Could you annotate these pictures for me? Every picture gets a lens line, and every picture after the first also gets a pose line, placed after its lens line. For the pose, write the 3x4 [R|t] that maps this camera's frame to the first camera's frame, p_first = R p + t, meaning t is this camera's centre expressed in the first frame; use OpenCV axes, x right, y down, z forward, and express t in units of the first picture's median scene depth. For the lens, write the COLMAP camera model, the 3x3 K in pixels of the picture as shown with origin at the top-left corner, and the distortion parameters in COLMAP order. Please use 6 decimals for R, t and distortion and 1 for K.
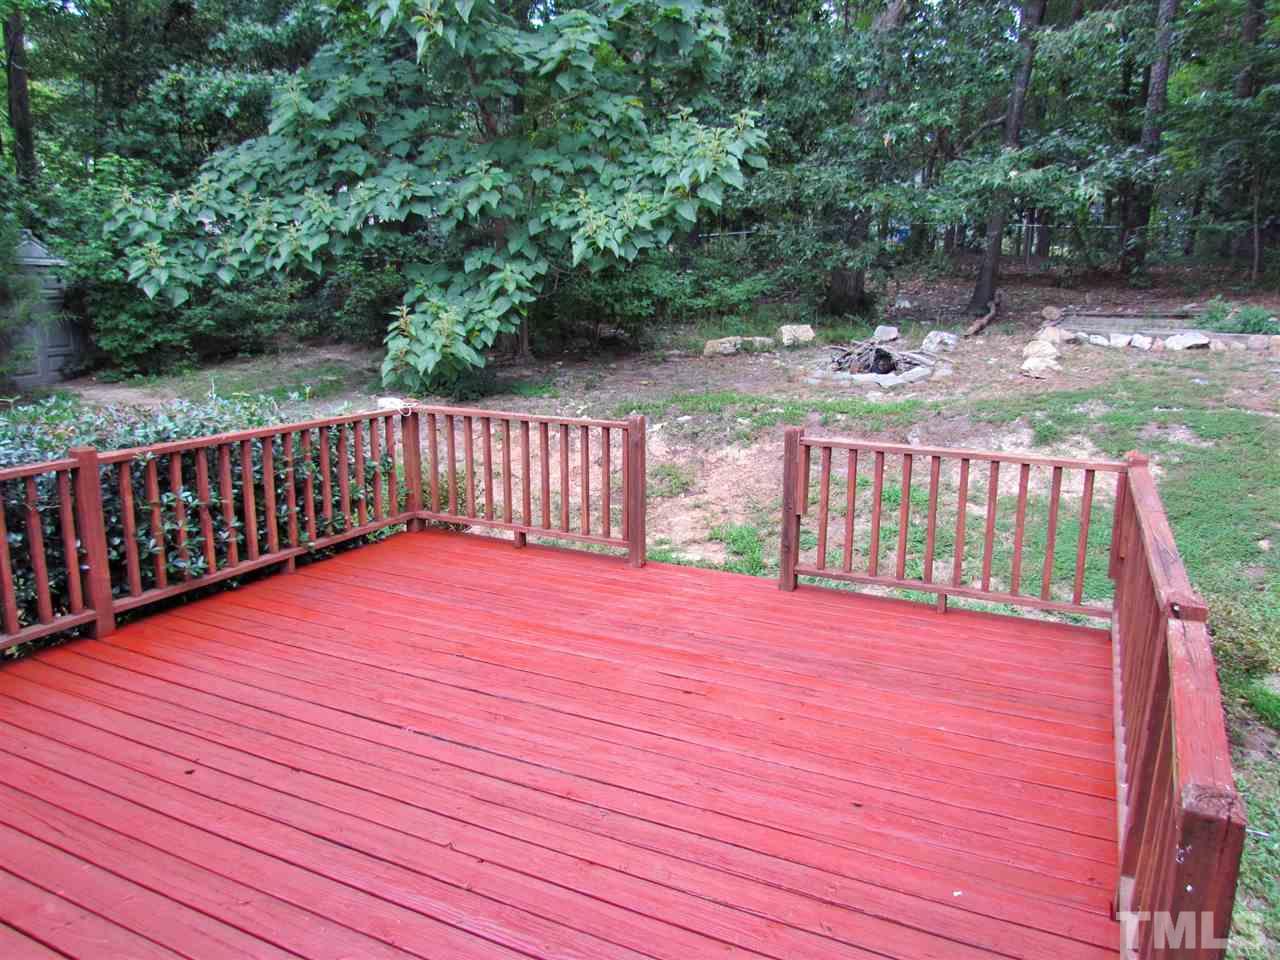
lens RADIAL K [[911.9, 0, 643.2], [0, 911.9, 486.0], [0, 0, 1]] dist [-0.017938, 0.003354]
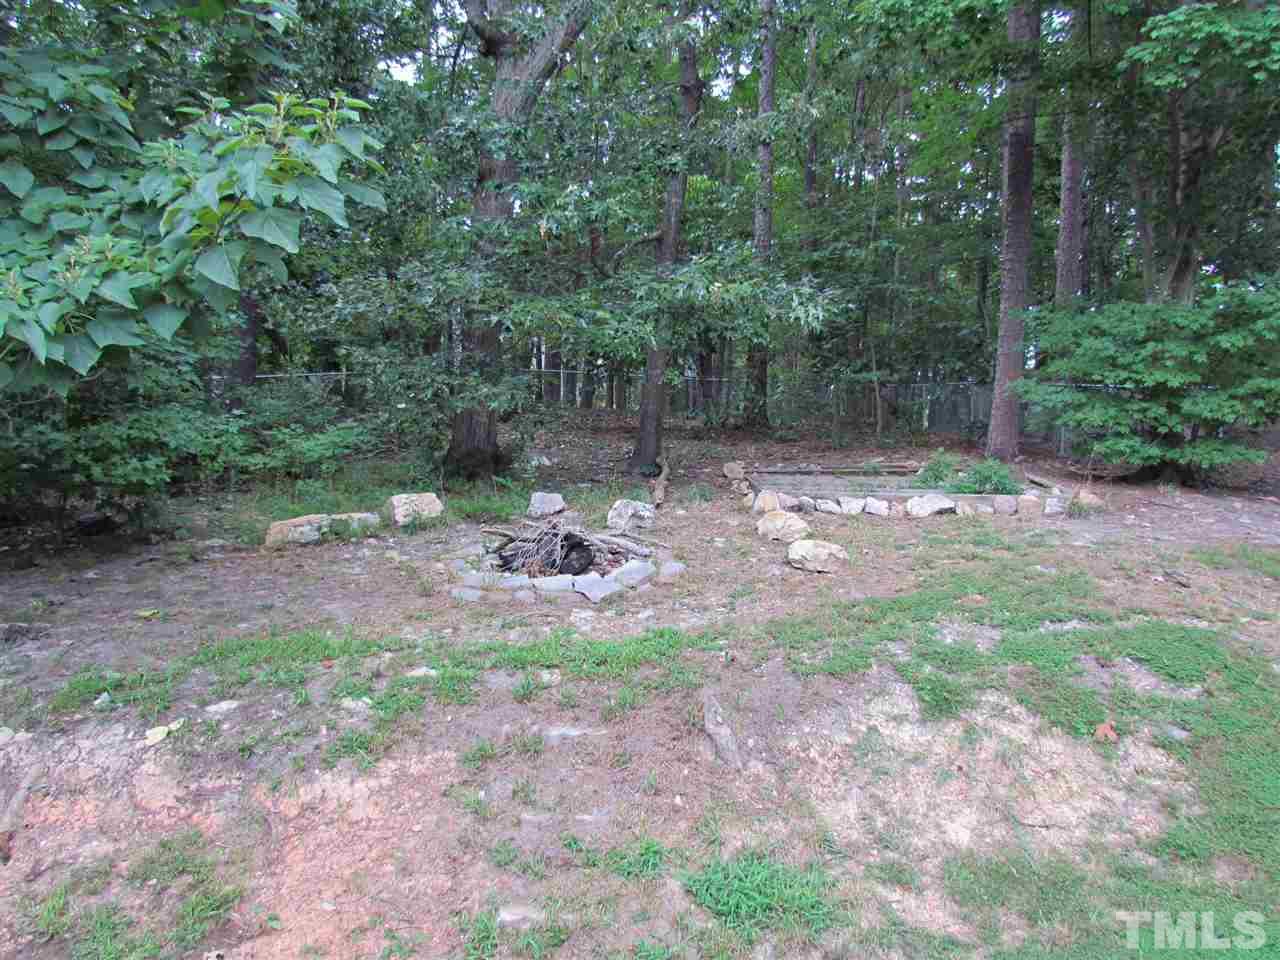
lens RADIAL K [[911.9, 0, 641.6], [0, 911.9, 476.3], [0, 0, 1]] dist [-0.017938, 0.003354]
pose [[0.898390, -0.013462, 0.438992, 0.029747], [0.091424, 0.983367, -0.156940, -0.081571], [-0.429578, 0.181128, 0.884678, 0.396740]]
